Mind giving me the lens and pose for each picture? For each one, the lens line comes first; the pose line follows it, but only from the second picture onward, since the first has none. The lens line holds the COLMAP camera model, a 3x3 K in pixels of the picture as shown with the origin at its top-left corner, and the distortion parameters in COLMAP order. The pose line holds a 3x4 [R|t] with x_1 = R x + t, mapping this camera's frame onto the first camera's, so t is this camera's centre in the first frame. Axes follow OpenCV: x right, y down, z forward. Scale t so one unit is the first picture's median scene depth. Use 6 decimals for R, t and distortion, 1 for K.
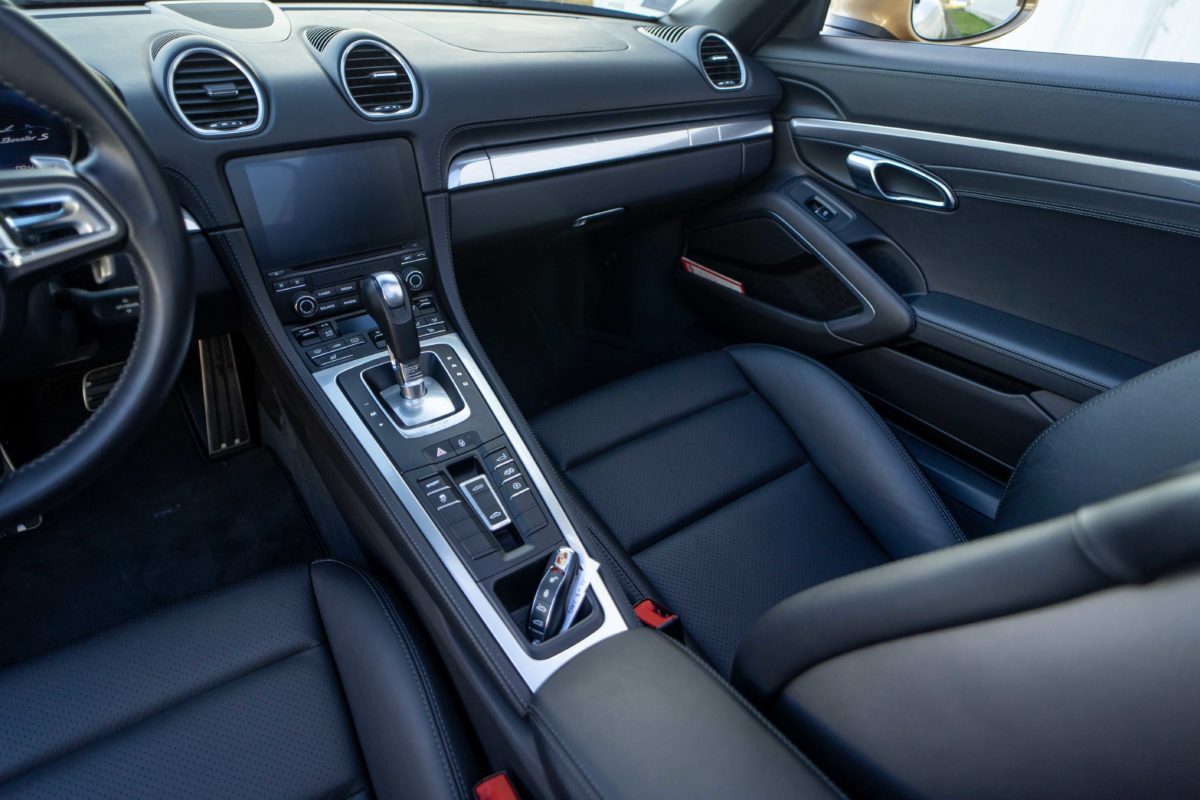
lens RADIAL K [[659.0, 0, 581.9], [0, 659.0, 402.4], [0, 0, 1]] dist [-0.003557, -0.001549]
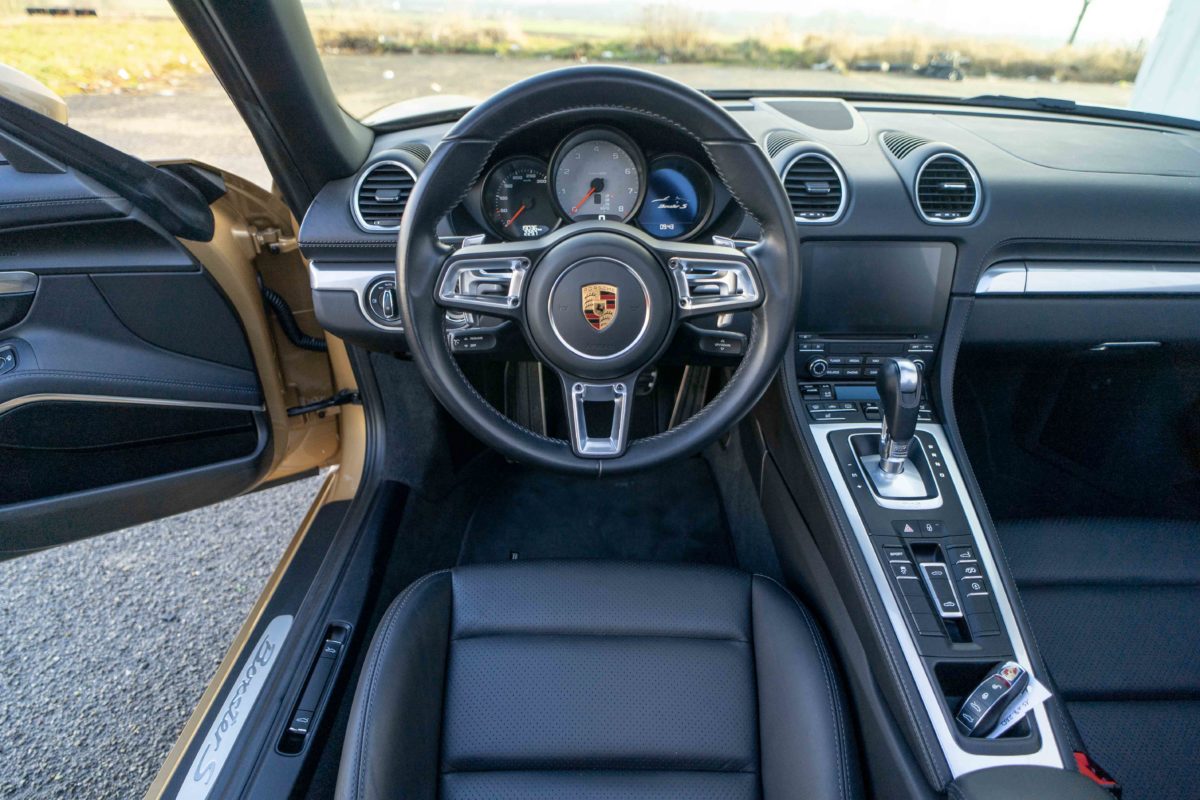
lens RADIAL K [[652.7, 0, 597.0], [0, 652.7, 421.8], [0, 0, 1]] dist [-0.005765, -0.001817]
pose [[0.821981, 0.293310, -0.488177, -0.145510], [-0.311832, 0.949063, 0.045168, 0.016499], [0.476559, 0.115102, 0.871575, -0.196909]]
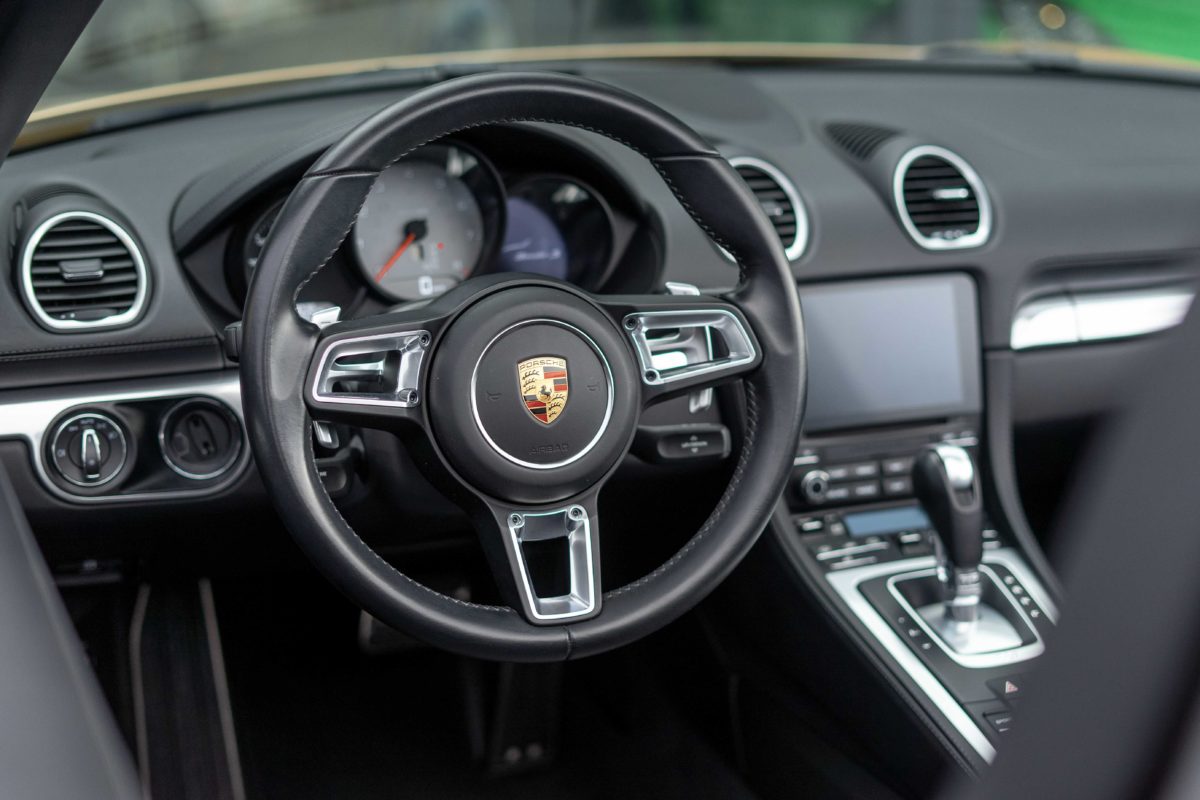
lens RADIAL K [[1961.3, 0, 600.4], [0, 1961.3, 363.4], [0, 0, 1]] dist [-0.004289, -0.107192]
pose [[0.965870, 0.063020, -0.251243, -0.117896], [-0.139014, 0.944548, -0.297496, 0.390930], [0.218563, 0.322269, 0.921072, -1.050543]]
